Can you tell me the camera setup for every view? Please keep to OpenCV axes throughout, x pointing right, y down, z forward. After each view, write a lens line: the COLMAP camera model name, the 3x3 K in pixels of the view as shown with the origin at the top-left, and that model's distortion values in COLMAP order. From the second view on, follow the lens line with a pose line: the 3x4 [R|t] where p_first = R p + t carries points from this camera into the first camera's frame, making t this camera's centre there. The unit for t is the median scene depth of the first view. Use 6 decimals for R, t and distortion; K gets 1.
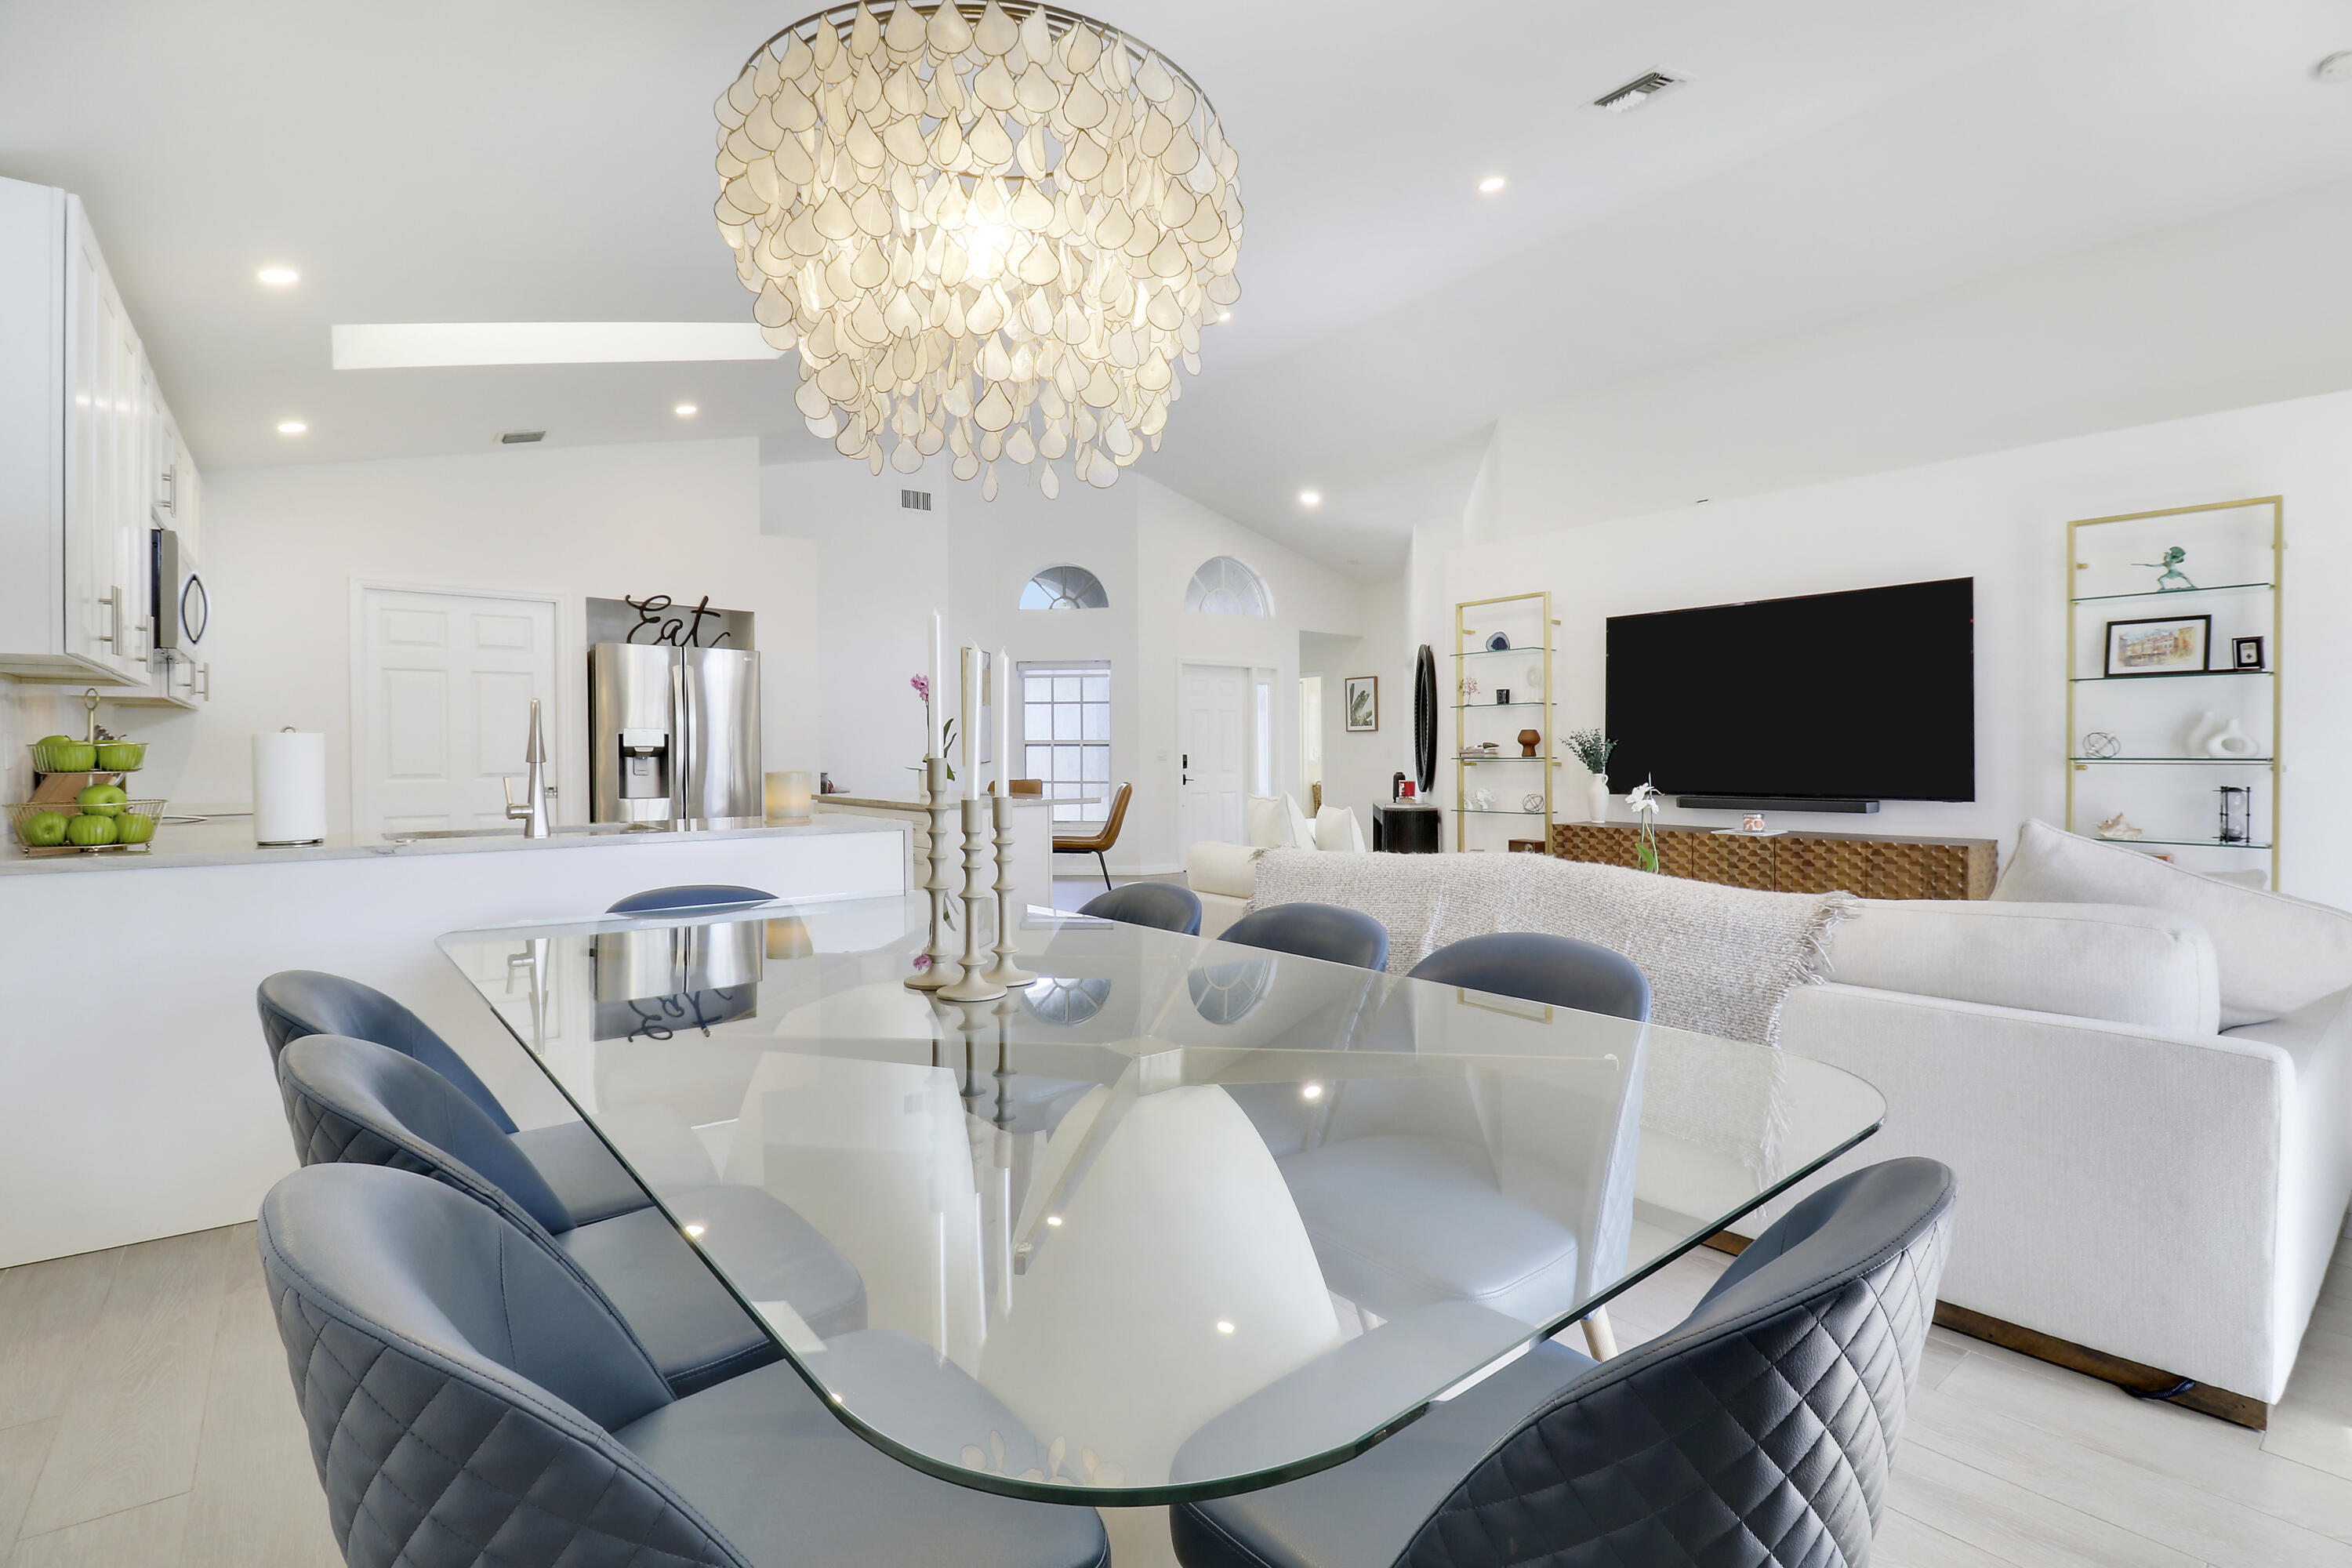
lens RADIAL K [[1084.4, 0, 1205.4], [0, 1084.4, 744.6], [0, 0, 1]] dist [0.002455, -0.015740]
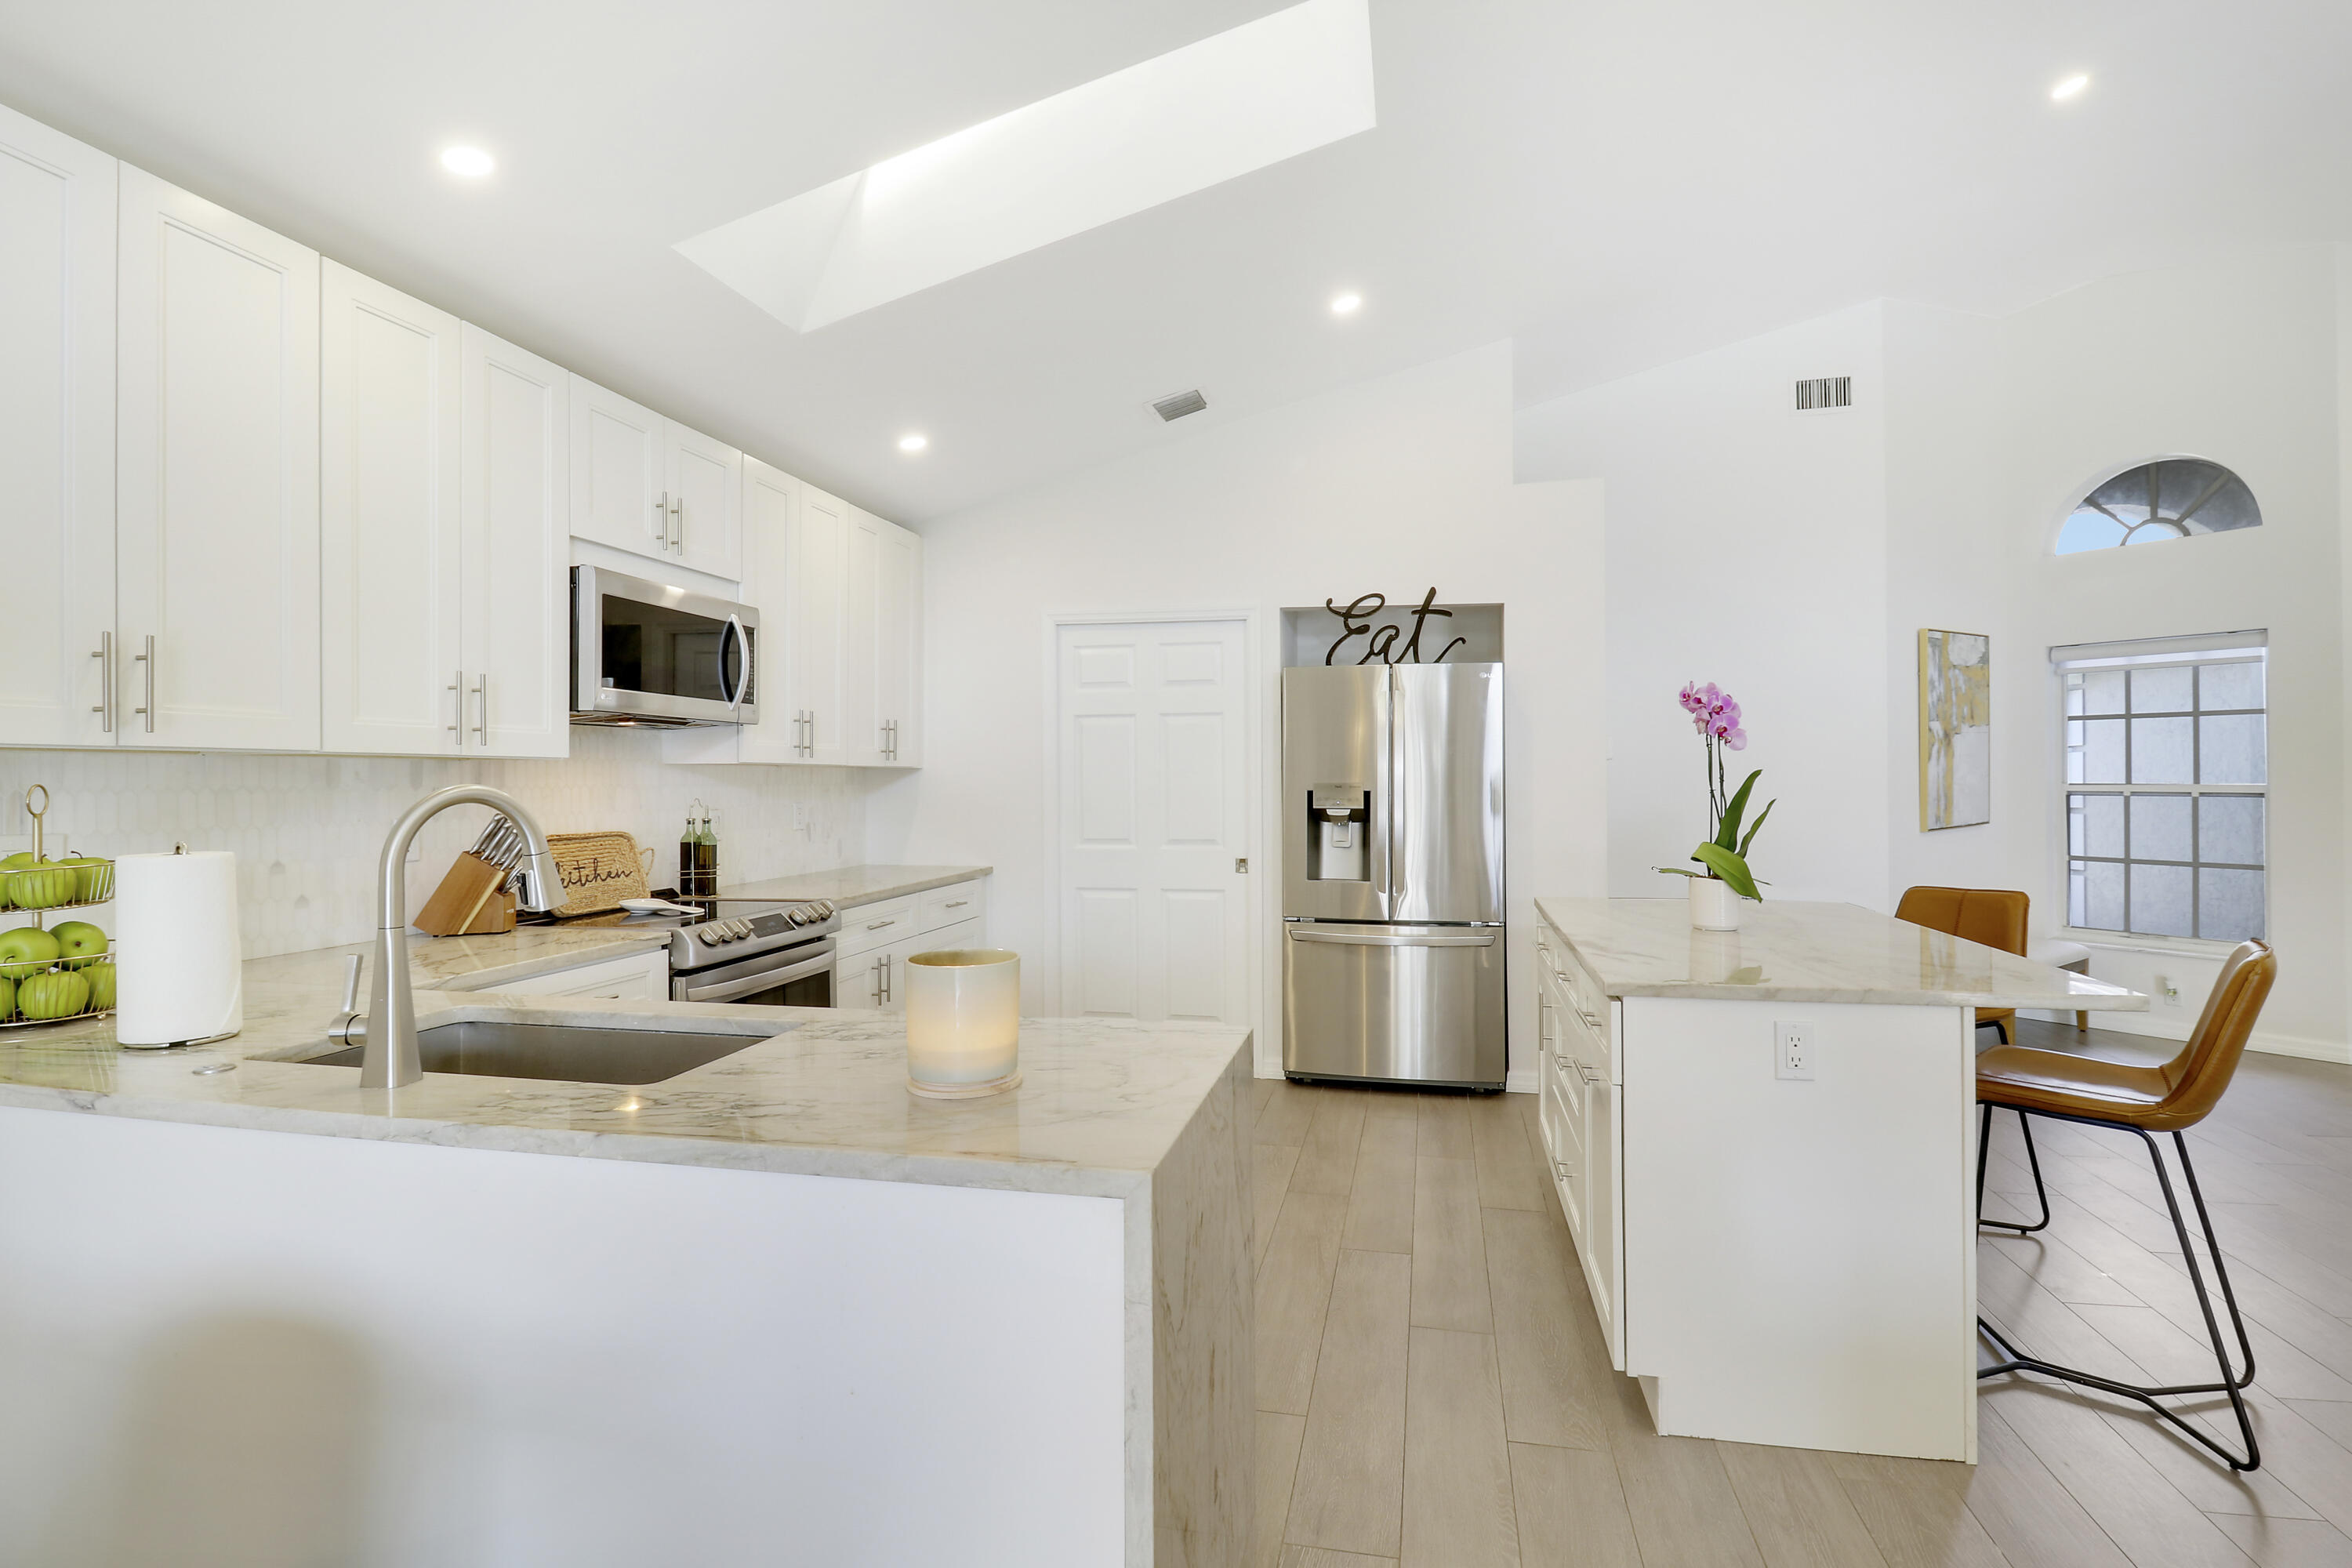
lens RADIAL K [[1091.2, 0, 1197.1], [0, 1091.2, 773.6], [0, 0, 1]] dist [-0.004778, -0.010901]
pose [[0.623039, -0.000090, -0.782190, -0.014130], [0.006032, 0.999971, 0.004690, -0.027938], [0.782167, -0.007640, 0.623022, 0.544072]]
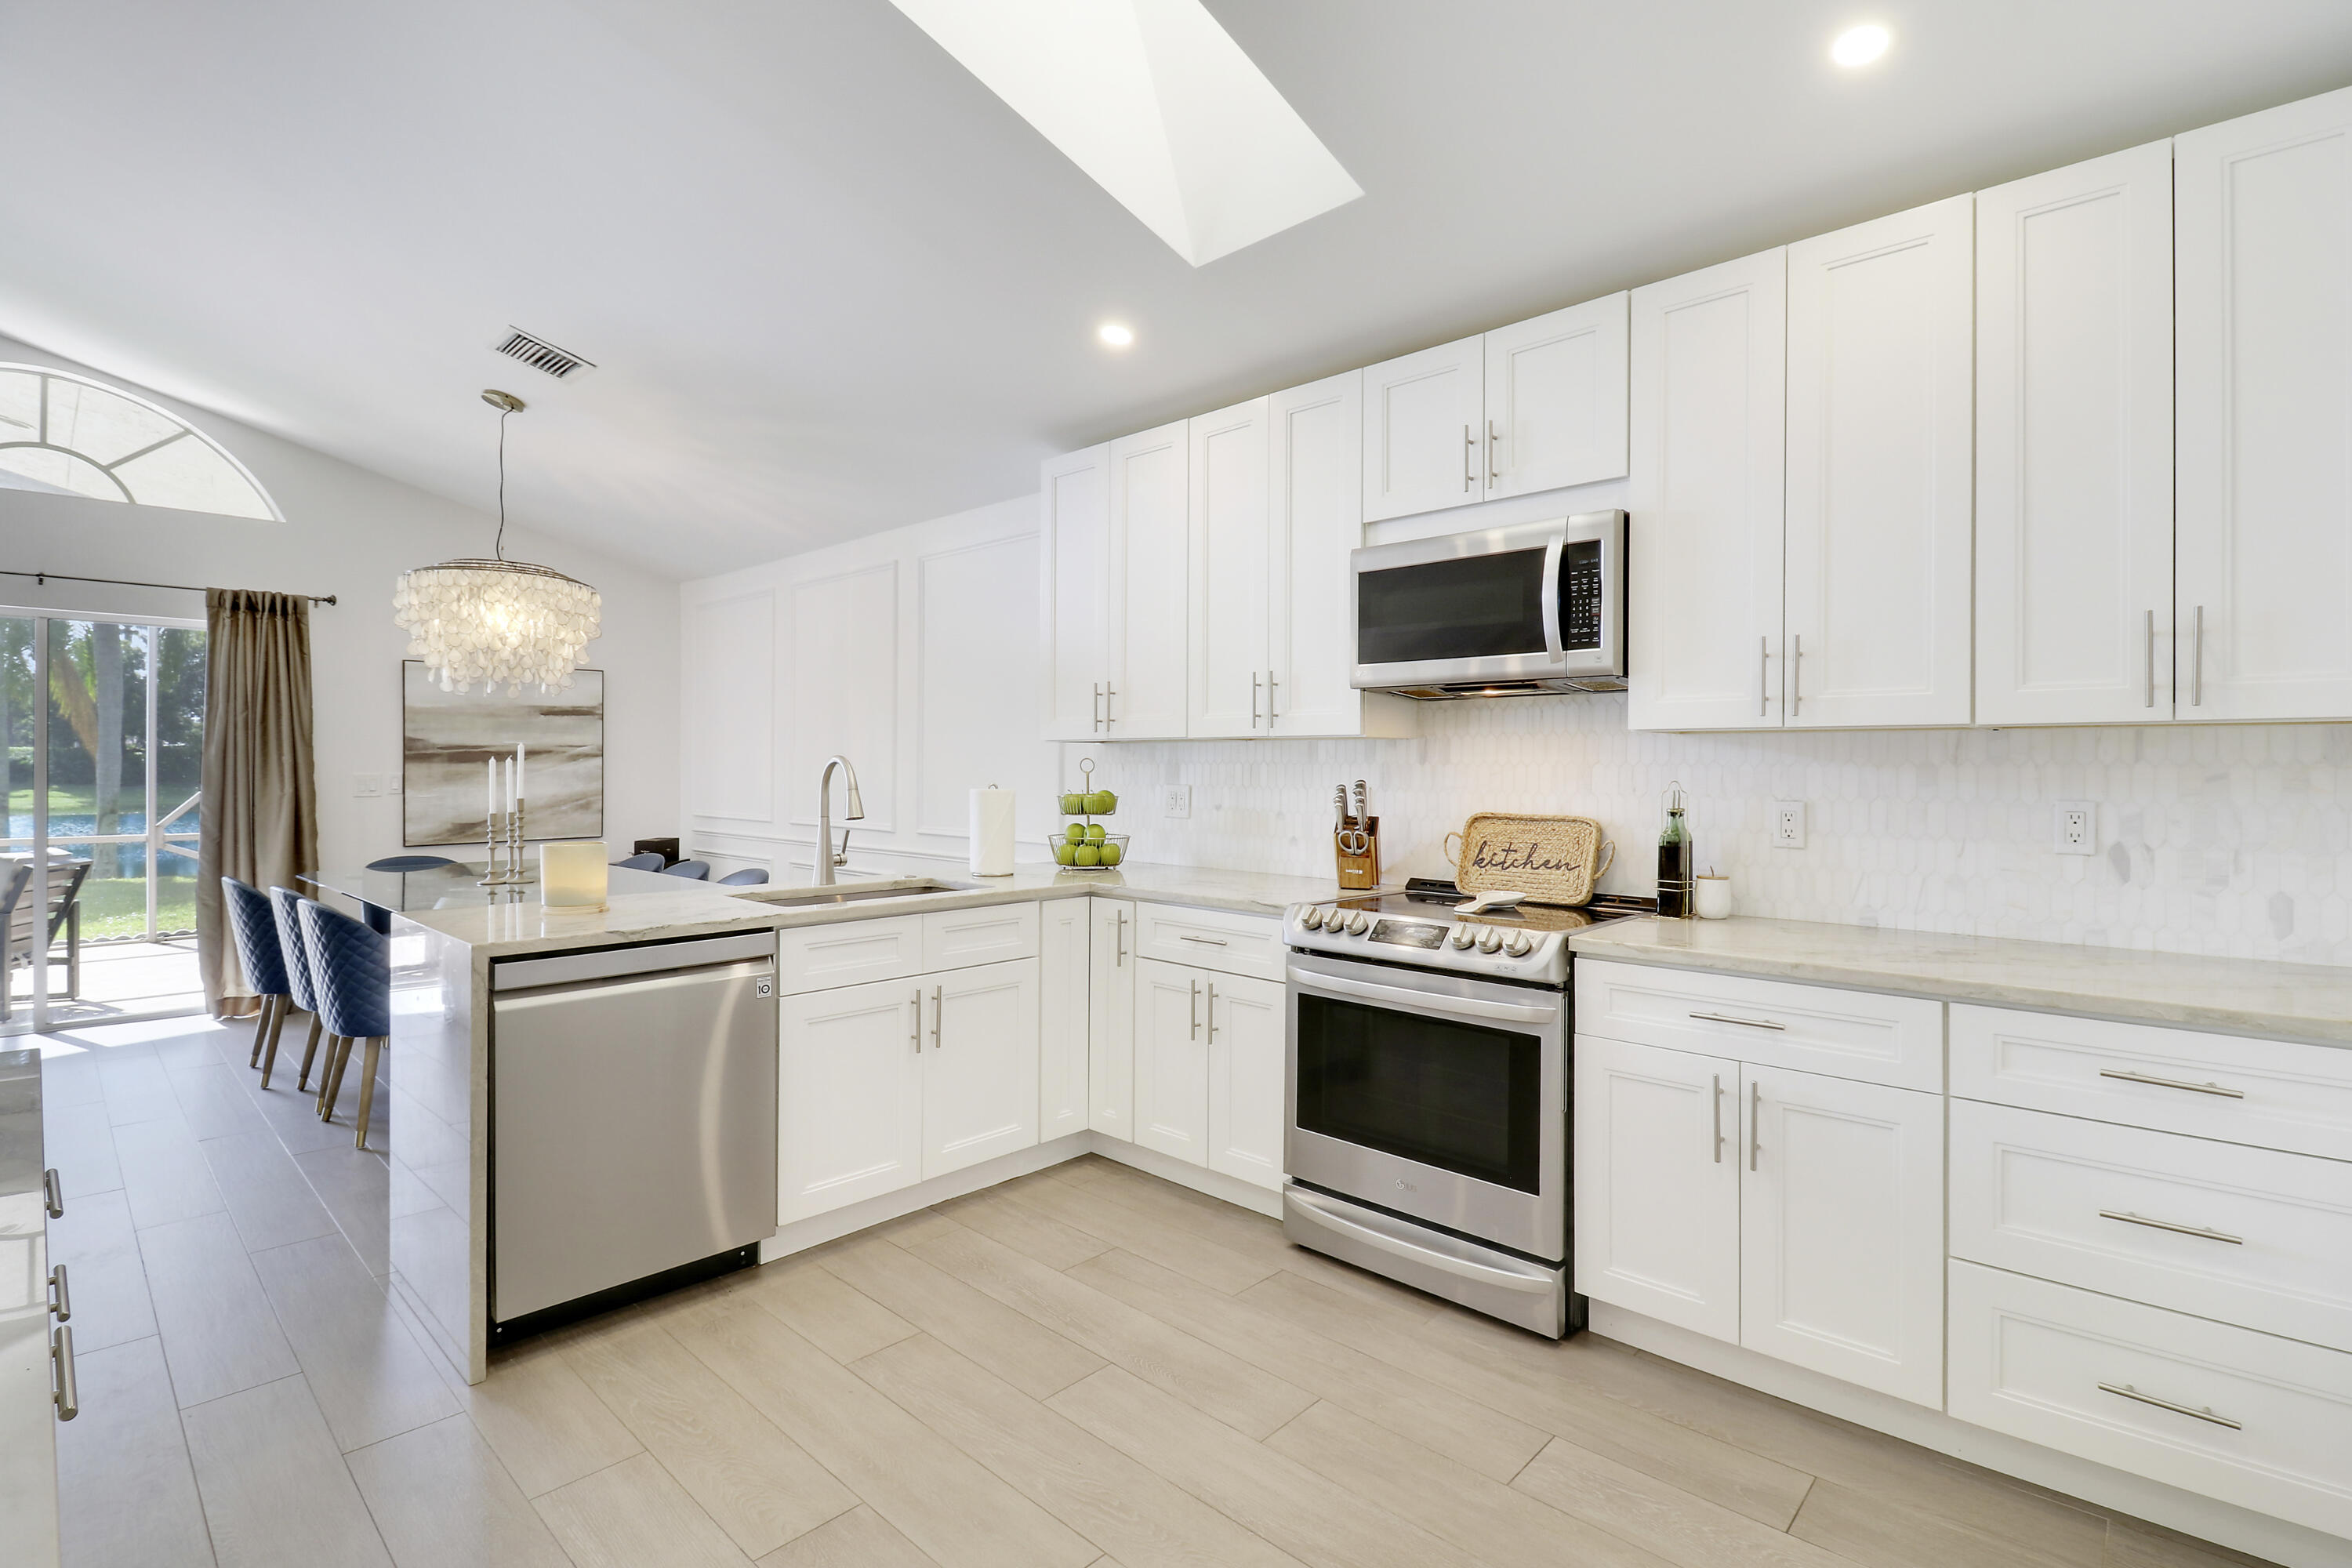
lens RADIAL K [[1135.1, 0, 1203.4], [0, 1135.1, 751.2], [0, 0, 1]] dist [-0.010344, -0.001633]
pose [[-0.991745, -0.003178, -0.128186, -0.463269], [-0.000192, 0.999728, -0.023305, -0.012392], [0.128226, -0.023088, -0.991476, 1.203016]]
